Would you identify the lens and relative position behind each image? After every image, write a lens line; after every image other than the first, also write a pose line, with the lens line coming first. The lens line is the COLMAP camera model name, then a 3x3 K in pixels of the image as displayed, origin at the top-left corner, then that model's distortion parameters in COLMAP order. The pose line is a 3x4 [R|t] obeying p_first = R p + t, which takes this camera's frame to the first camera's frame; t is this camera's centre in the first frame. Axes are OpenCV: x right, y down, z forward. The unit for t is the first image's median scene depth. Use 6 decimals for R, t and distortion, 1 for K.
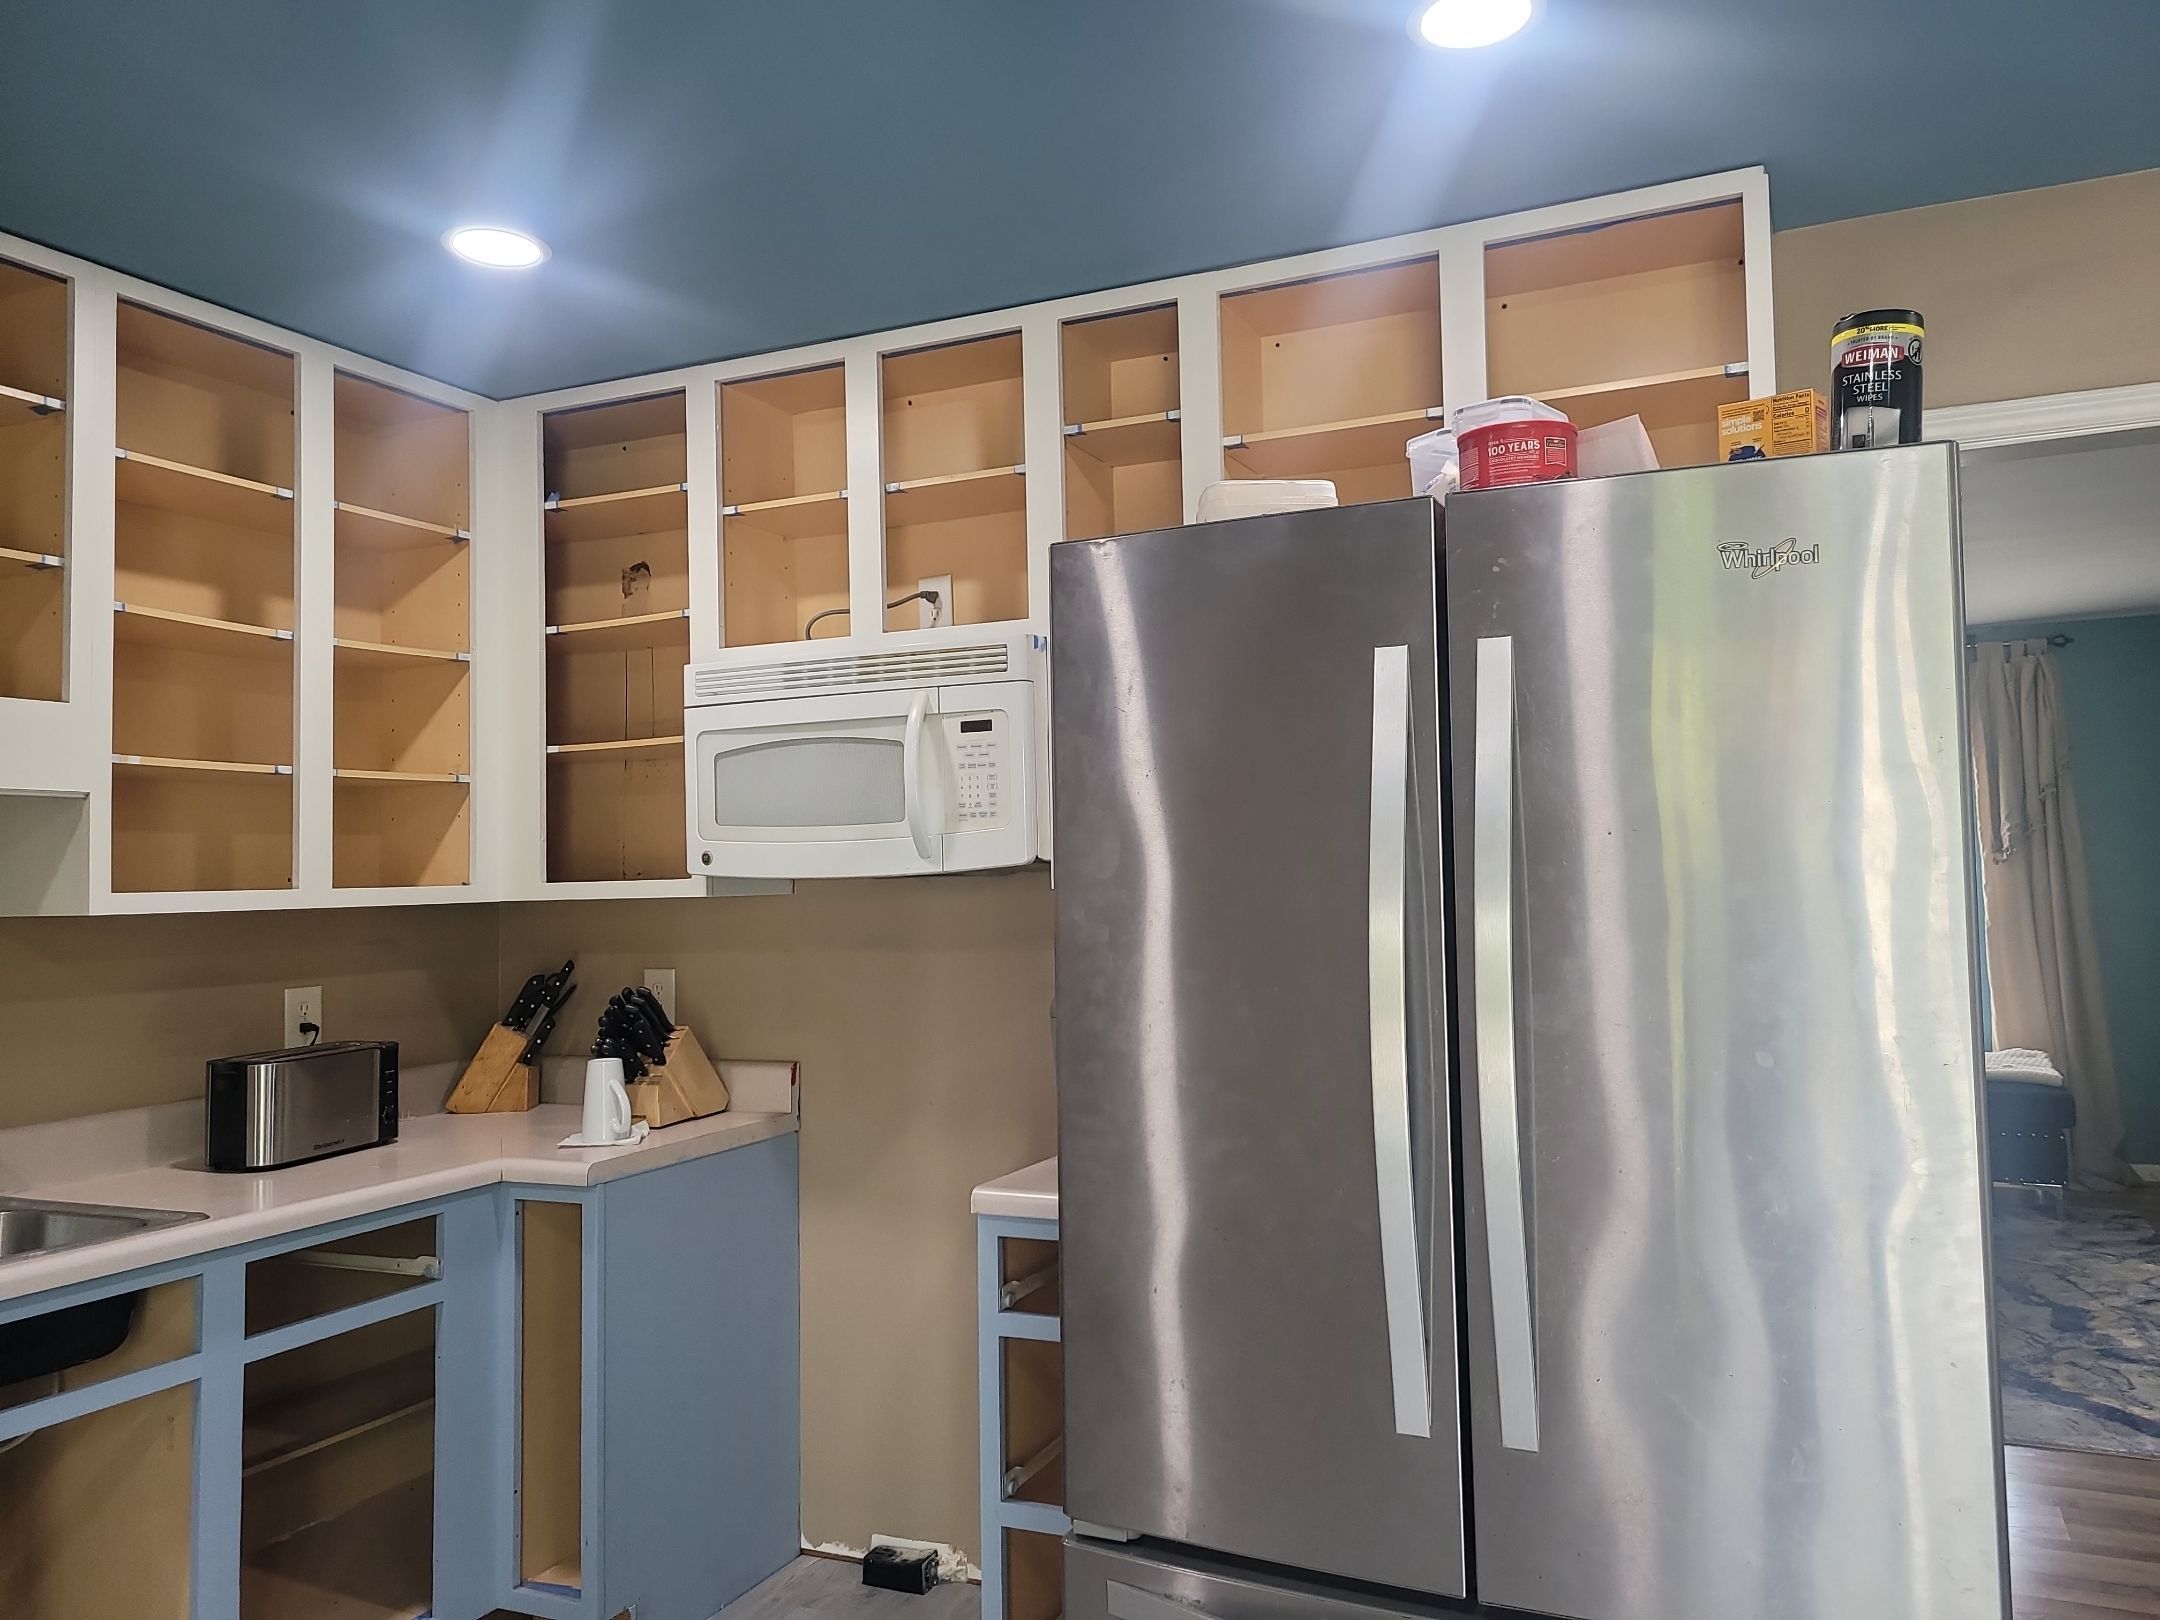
lens RADIAL K [[1613.8, 0, 1102.7], [0, 1613.8, 791.6], [0, 0, 1]] dist [0.045027, -0.010845]
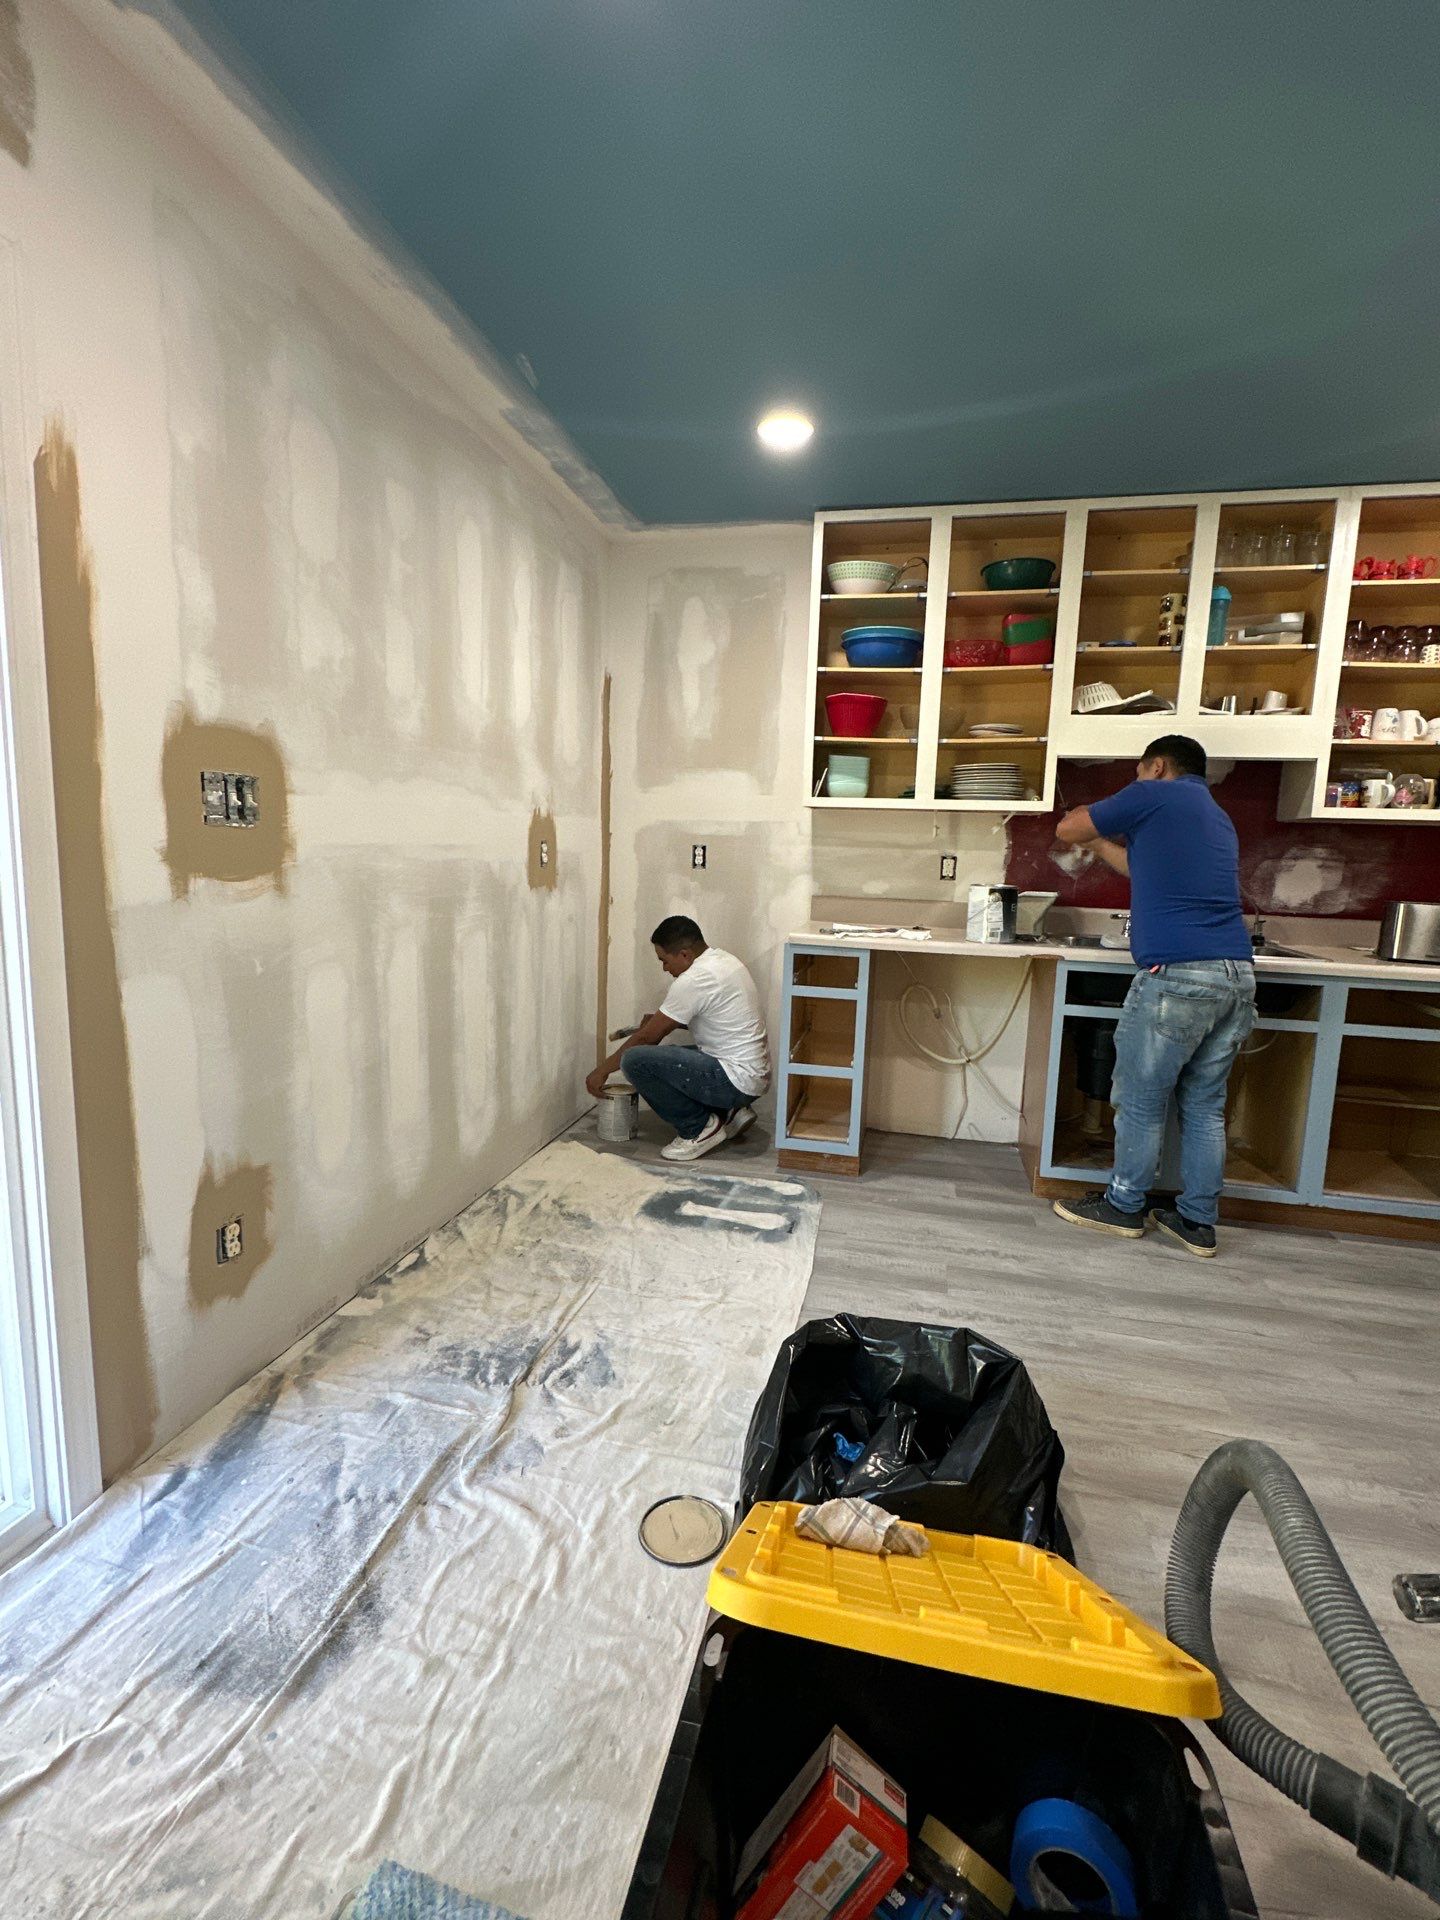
lens RADIAL K [[905.1, 0, 737.0], [0, 905.1, 955.5], [0, 0, 1]] dist [0.001601, 0.000117]
pose [[0.212646, 0.161041, -0.963767, 0.352277], [0.022495, 0.985257, 0.169595, 0.032757], [0.976870, -0.057744, 0.205888, 0.016498]]
